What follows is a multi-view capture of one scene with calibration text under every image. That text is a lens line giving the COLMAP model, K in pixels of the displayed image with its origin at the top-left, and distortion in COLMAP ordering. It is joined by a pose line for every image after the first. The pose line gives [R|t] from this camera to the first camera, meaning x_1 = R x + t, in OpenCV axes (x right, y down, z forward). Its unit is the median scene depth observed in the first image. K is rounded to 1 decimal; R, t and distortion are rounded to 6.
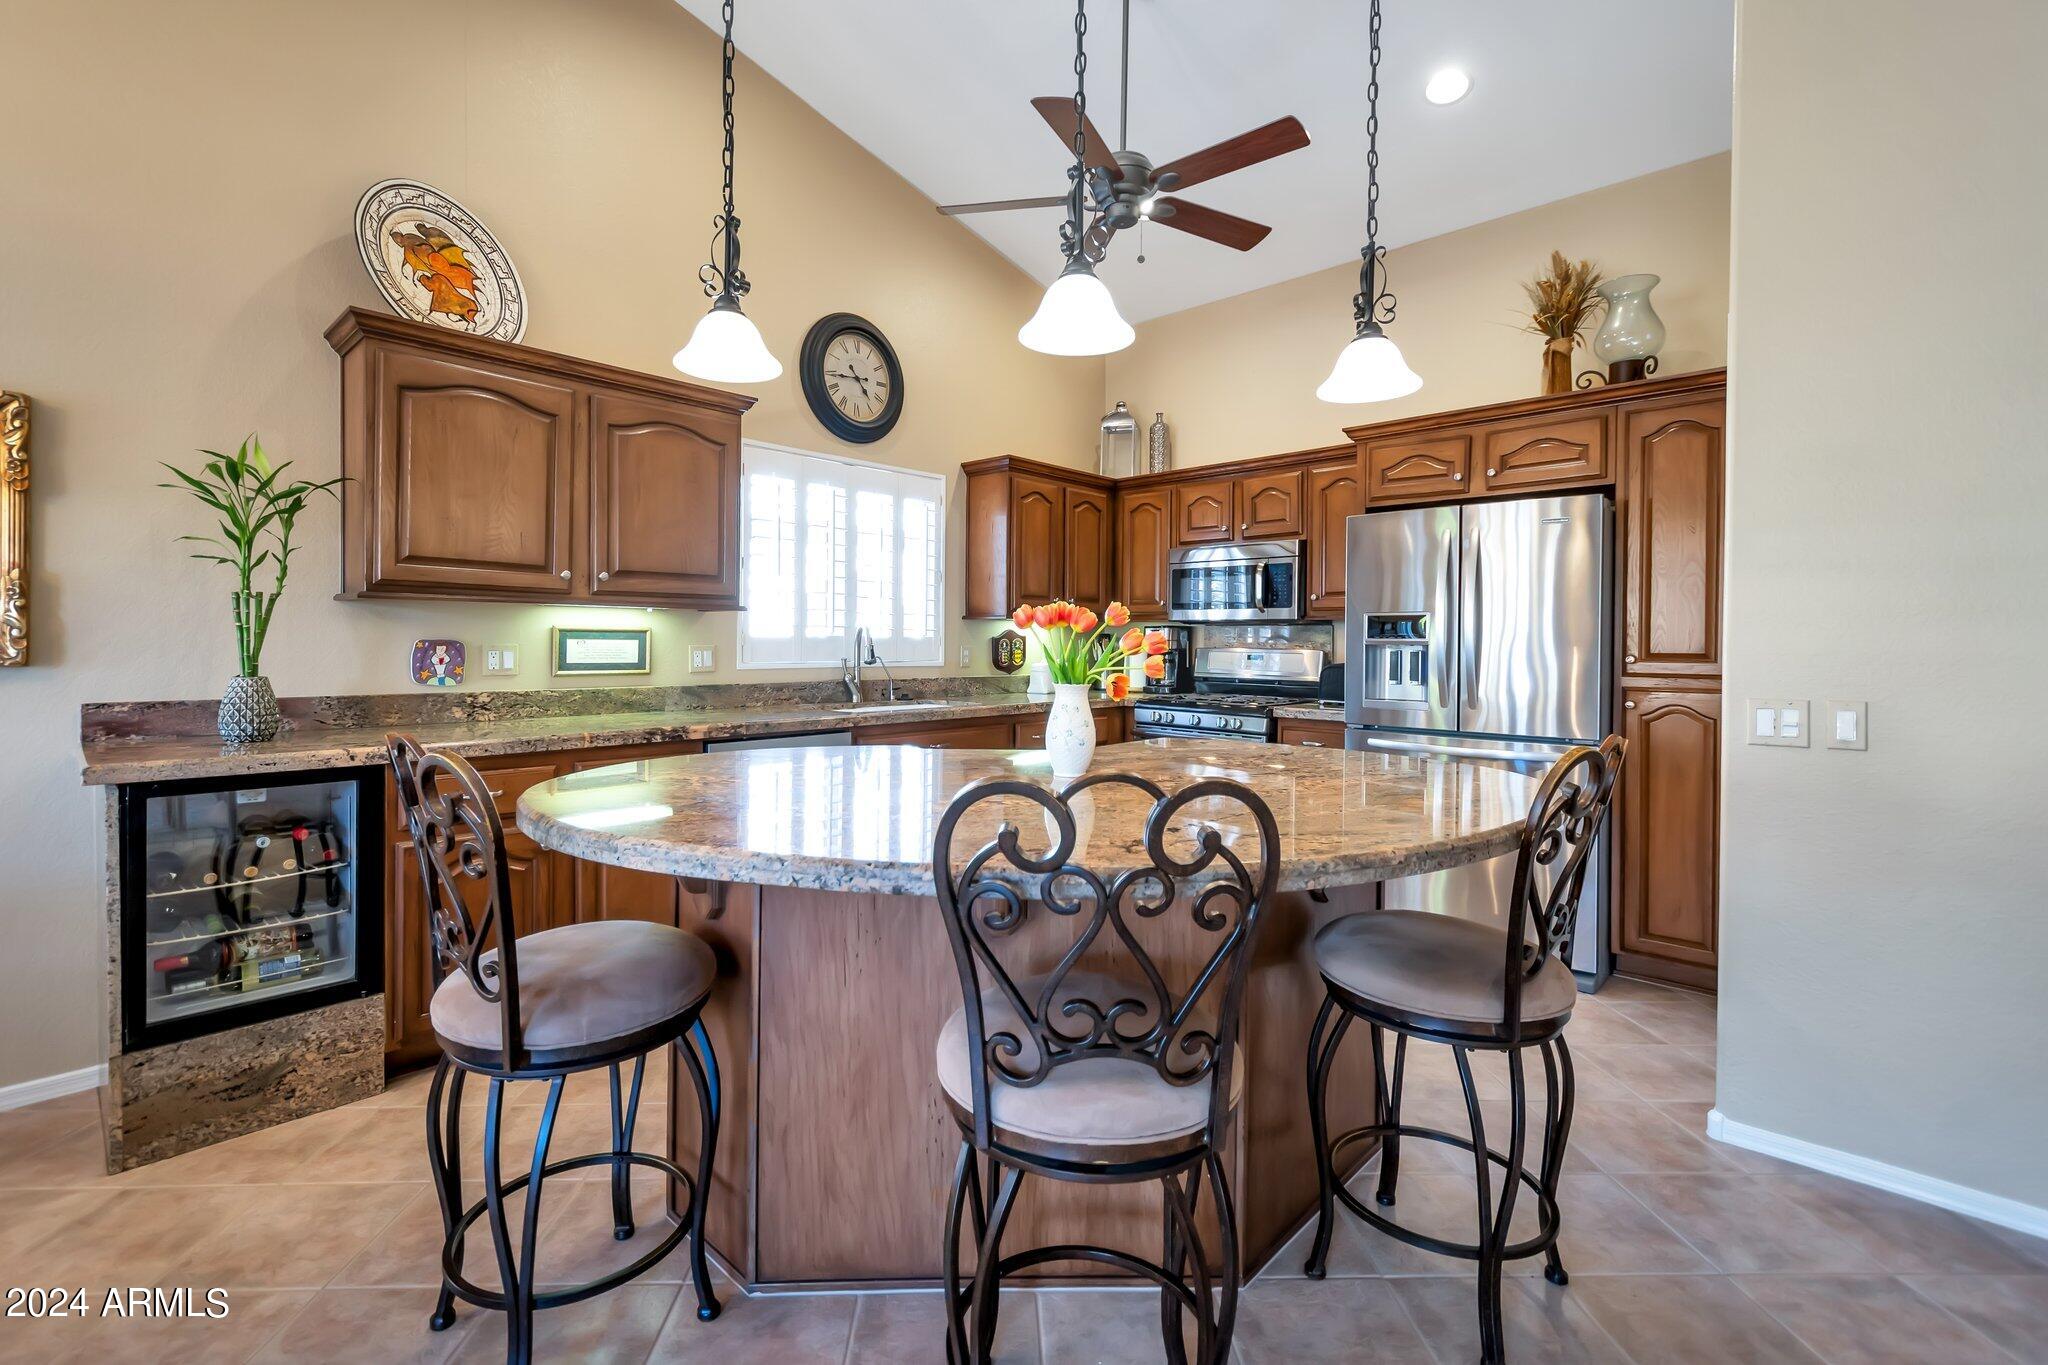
lens RADIAL K [[918.9, 0, 1011.9], [0, 918.9, 648.6], [0, 0, 1]] dist [0.027130, -0.000633]
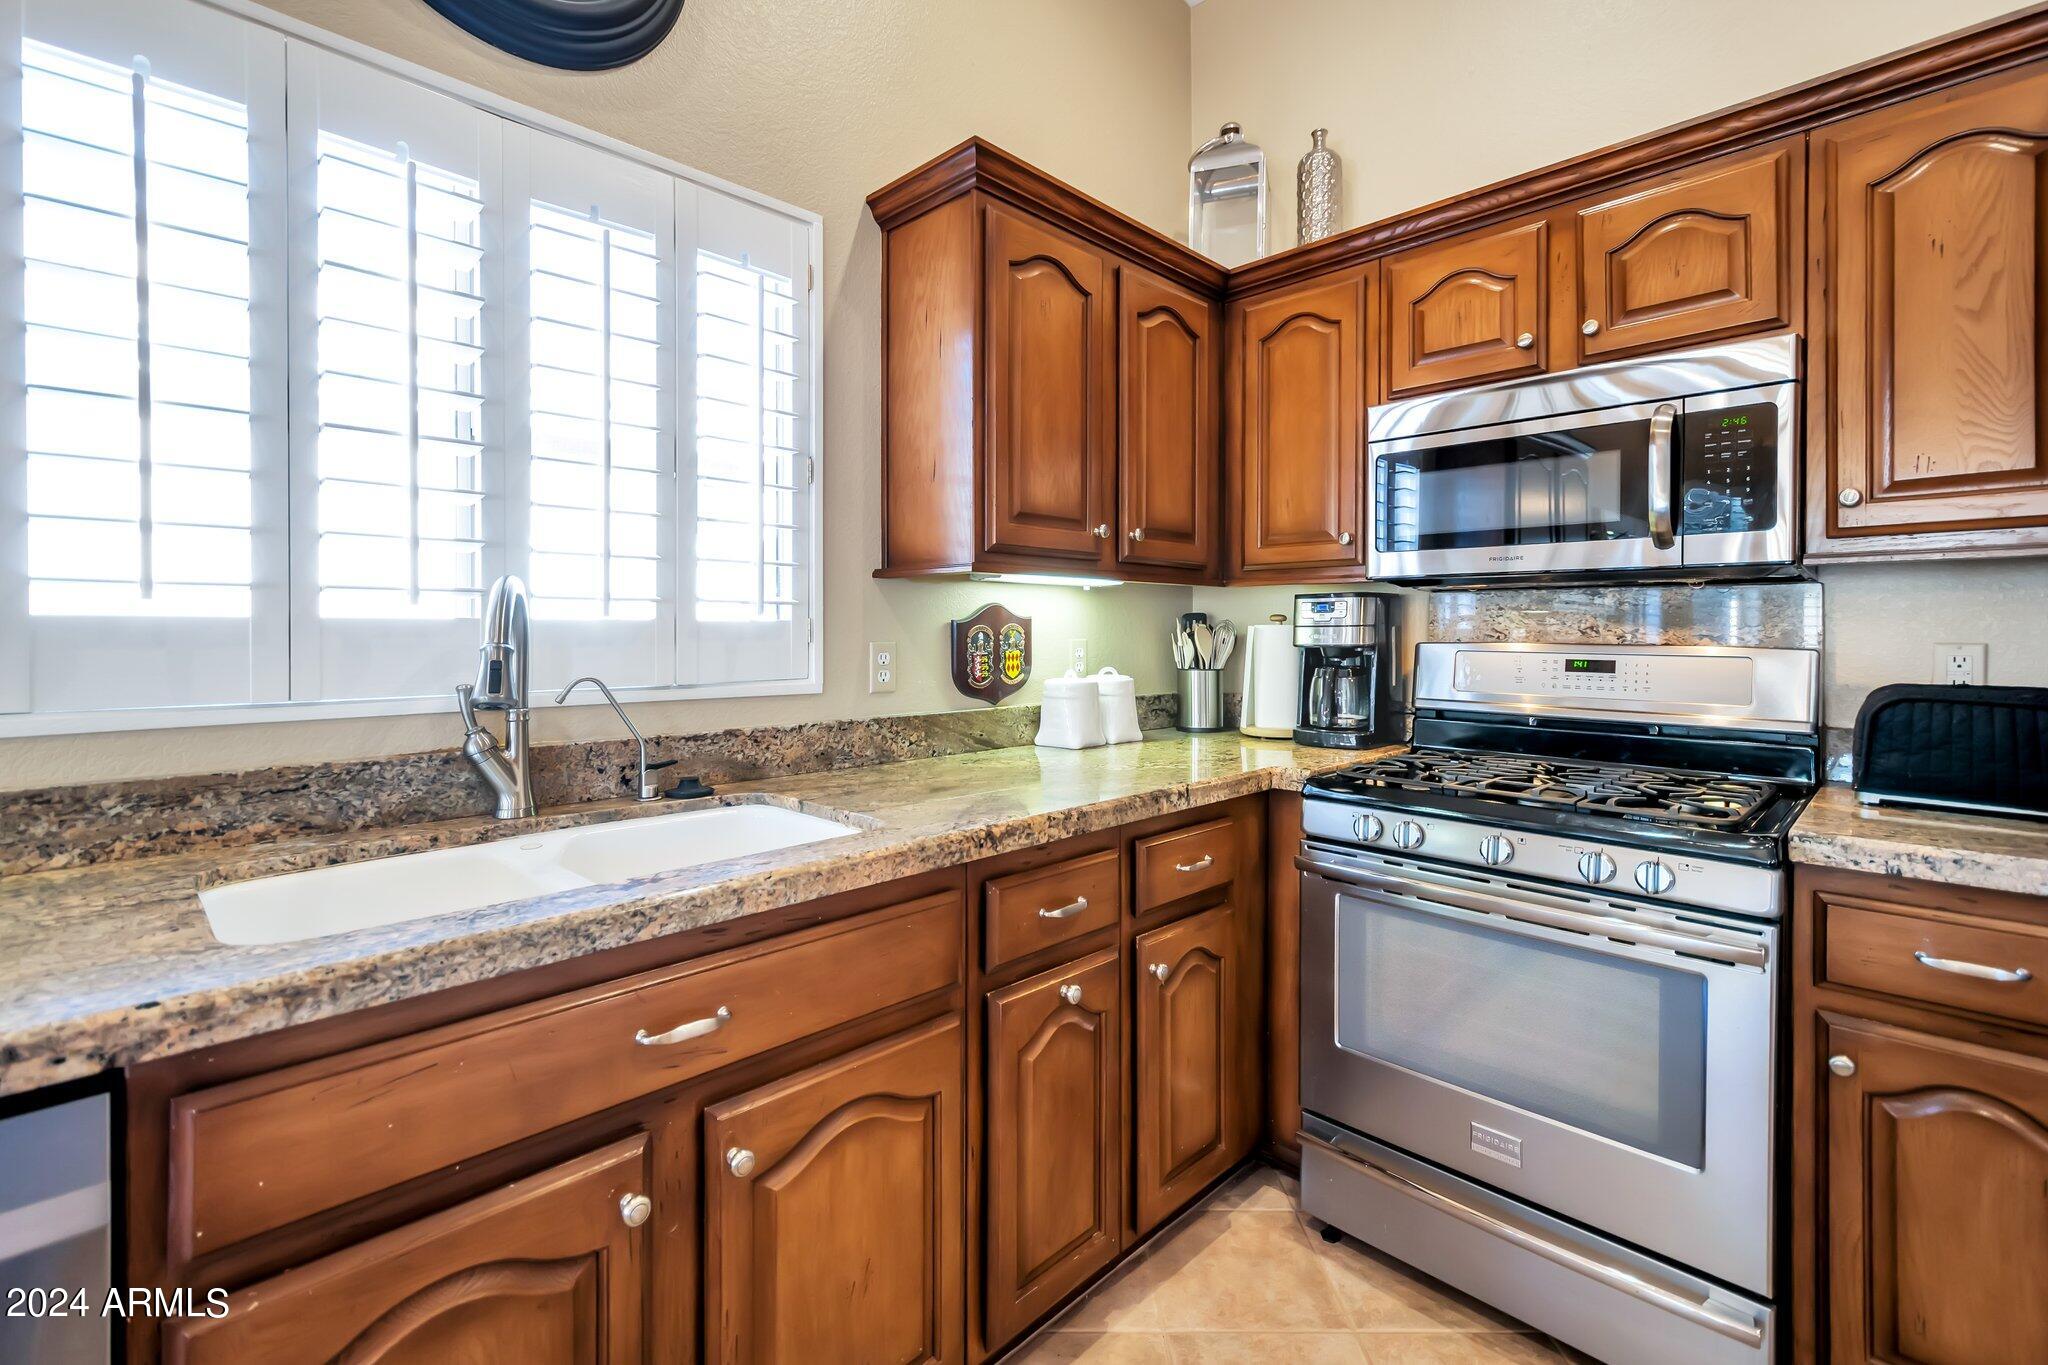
lens RADIAL K [[909.9, 0, 1013.4], [0, 909.9, 632.0], [0, 0, 1]] dist [0.001446, -0.000131]
pose [[0.999573, -0.006933, -0.028379, 0.023607], [0.006794, 0.999964, -0.004990, -0.005724], [0.028412, 0.004795, 0.999585, 0.684719]]
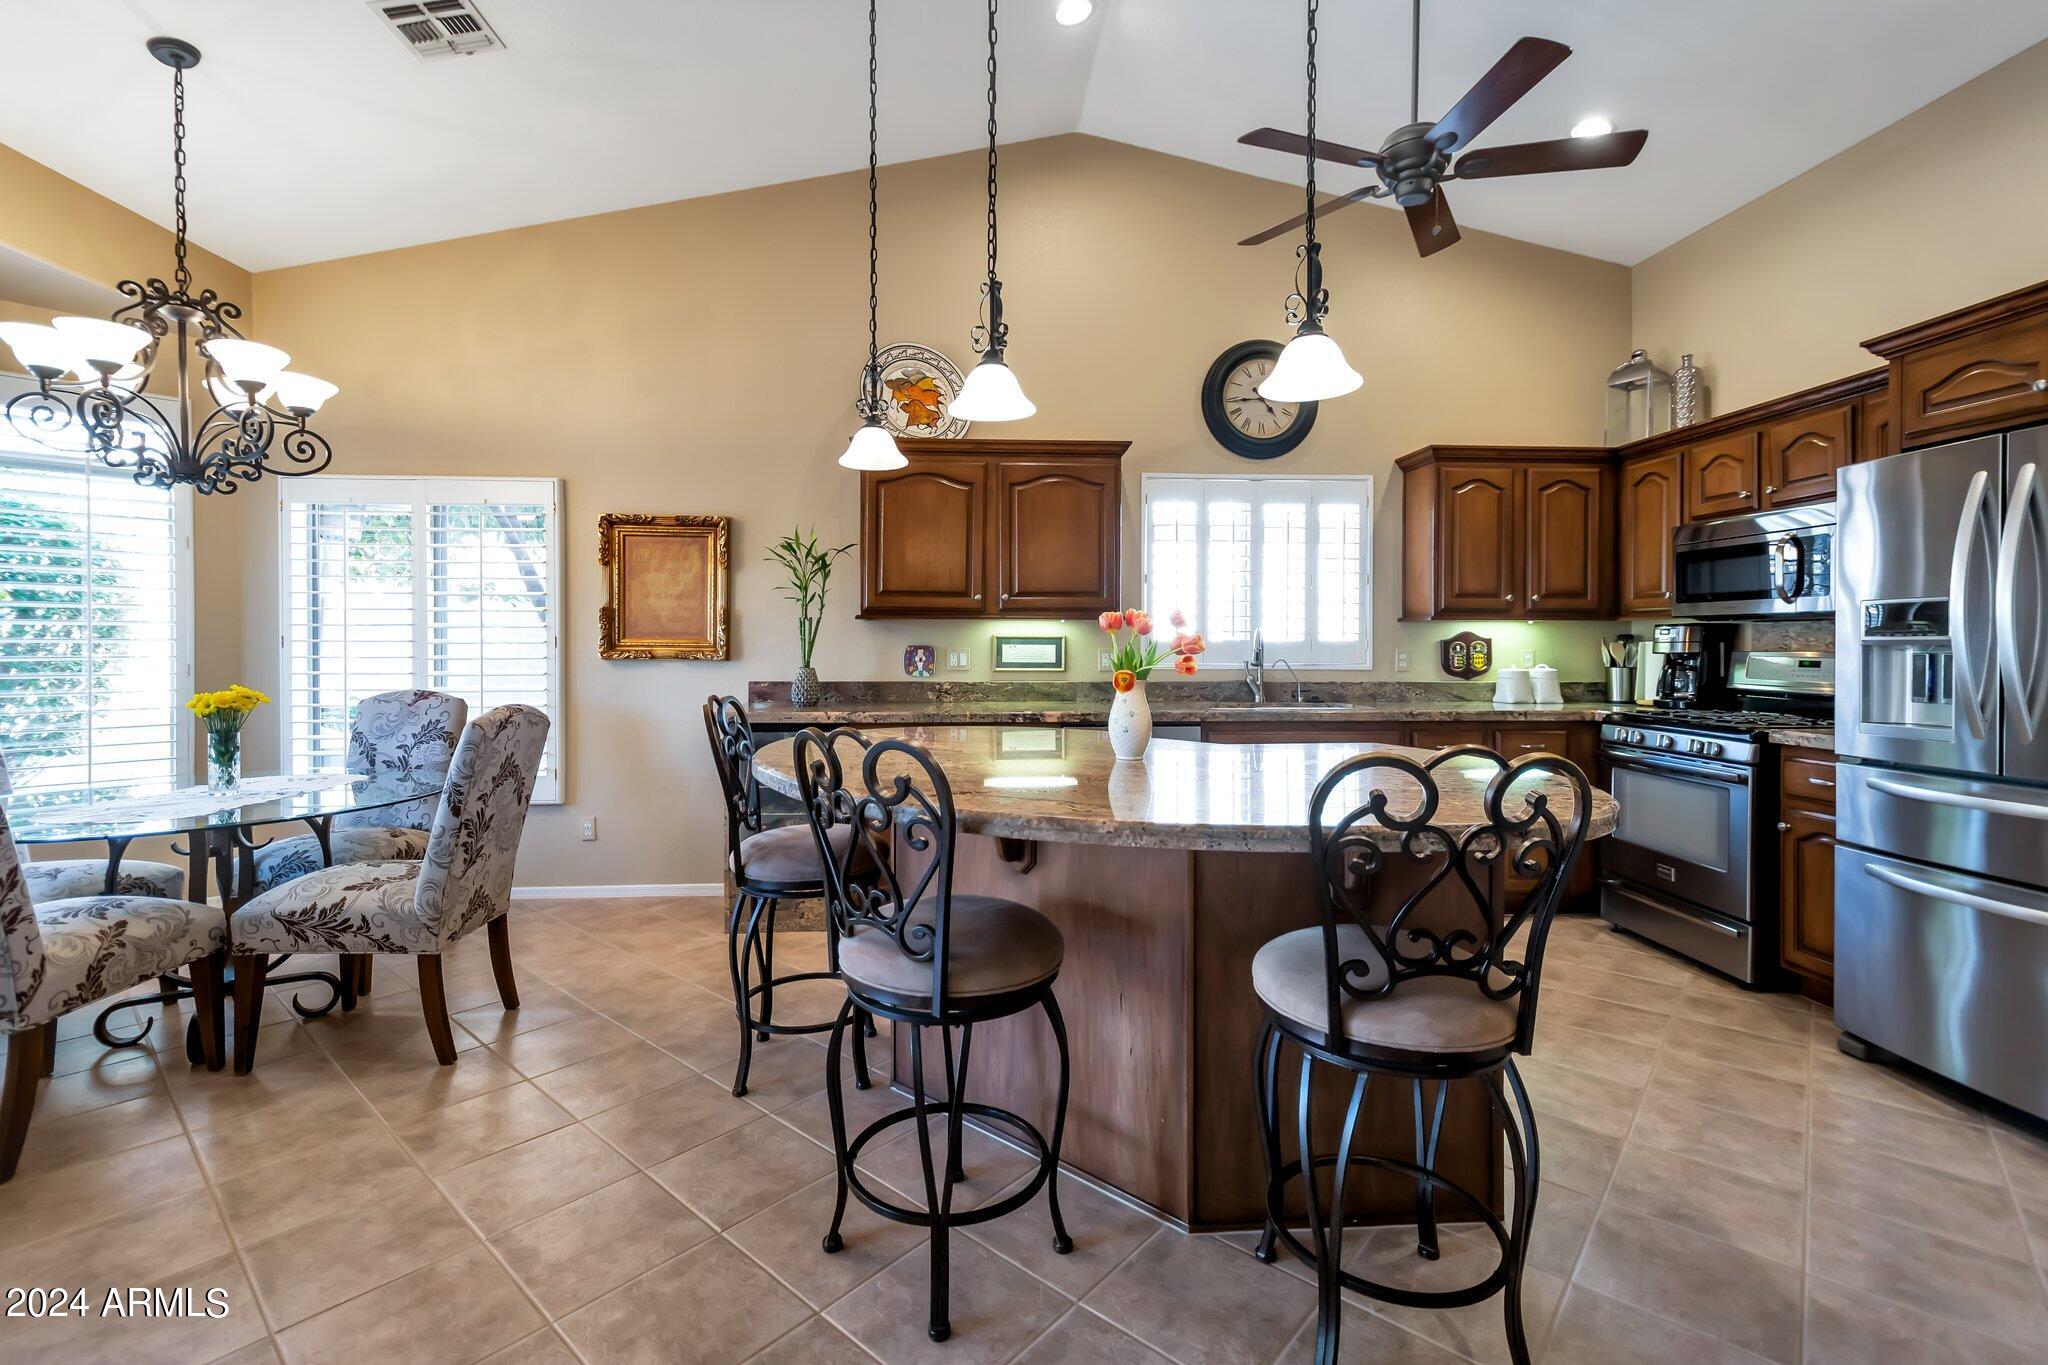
lens RADIAL K [[918.9, 0, 1011.9], [0, 918.9, 648.6], [0, 0, 1]] dist [0.027130, -0.000633]
pose [[0.731563, -0.002902, -0.681768, 0.356136], [-0.001228, 0.999984, -0.005574, 0.002599], [0.681773, 0.004915, 0.731547, 0.022867]]
